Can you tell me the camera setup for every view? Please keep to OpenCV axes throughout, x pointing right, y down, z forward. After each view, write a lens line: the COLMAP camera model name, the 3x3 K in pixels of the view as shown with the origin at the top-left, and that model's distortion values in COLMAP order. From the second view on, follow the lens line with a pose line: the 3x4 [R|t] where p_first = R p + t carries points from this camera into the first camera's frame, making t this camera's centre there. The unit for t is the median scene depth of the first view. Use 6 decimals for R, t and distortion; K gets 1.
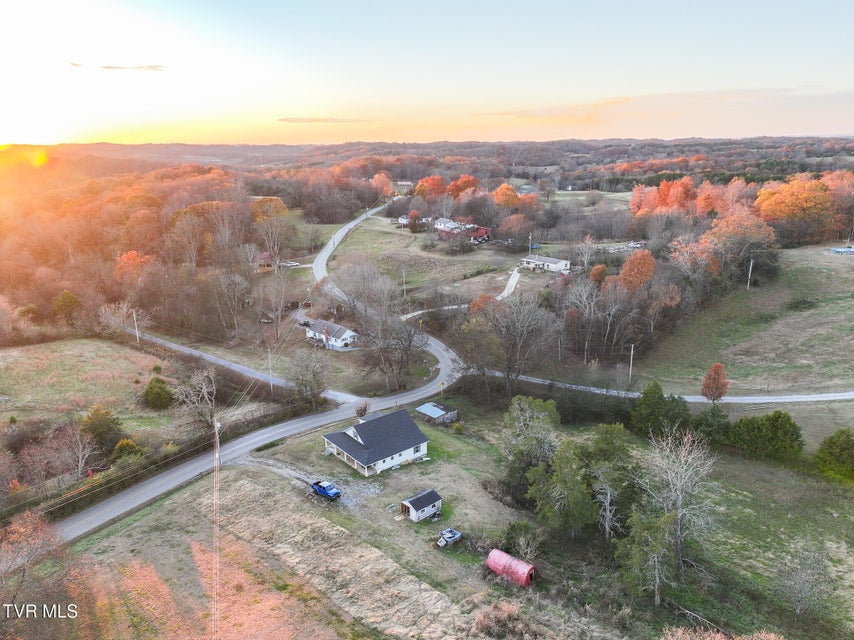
lens RADIAL K [[597.0, 0, 431.6], [0, 597.0, 317.0], [0, 0, 1]] dist [0.002781, 0.010231]
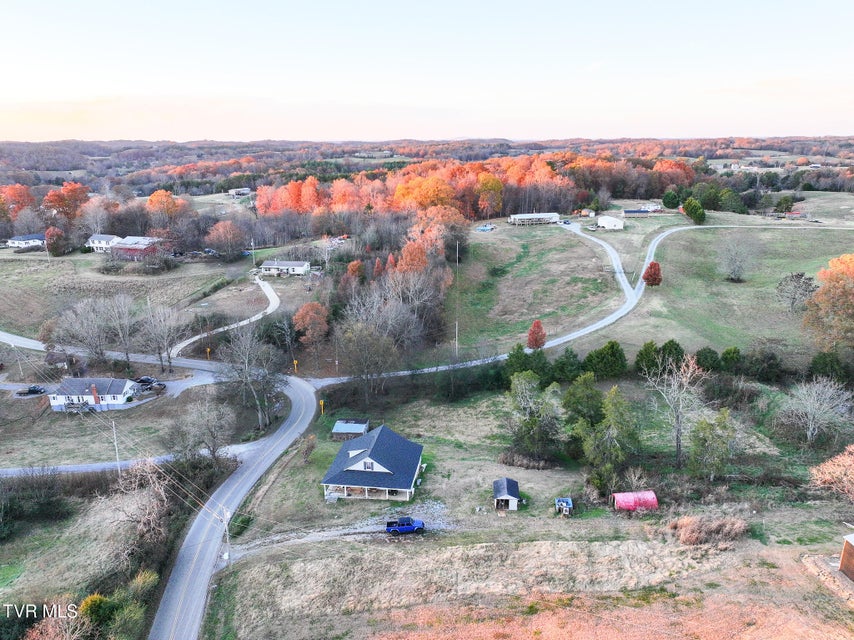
lens RADIAL K [[597.0, 0, 430.9], [0, 597.0, 323.3], [0, 0, 1]] dist [0.002781, 0.010231]
pose [[0.725980, -0.190767, 0.660728, -0.621095], [0.186871, 0.979328, 0.077428, -0.066434], [-0.661840, 0.067260, 0.746621, 0.252640]]
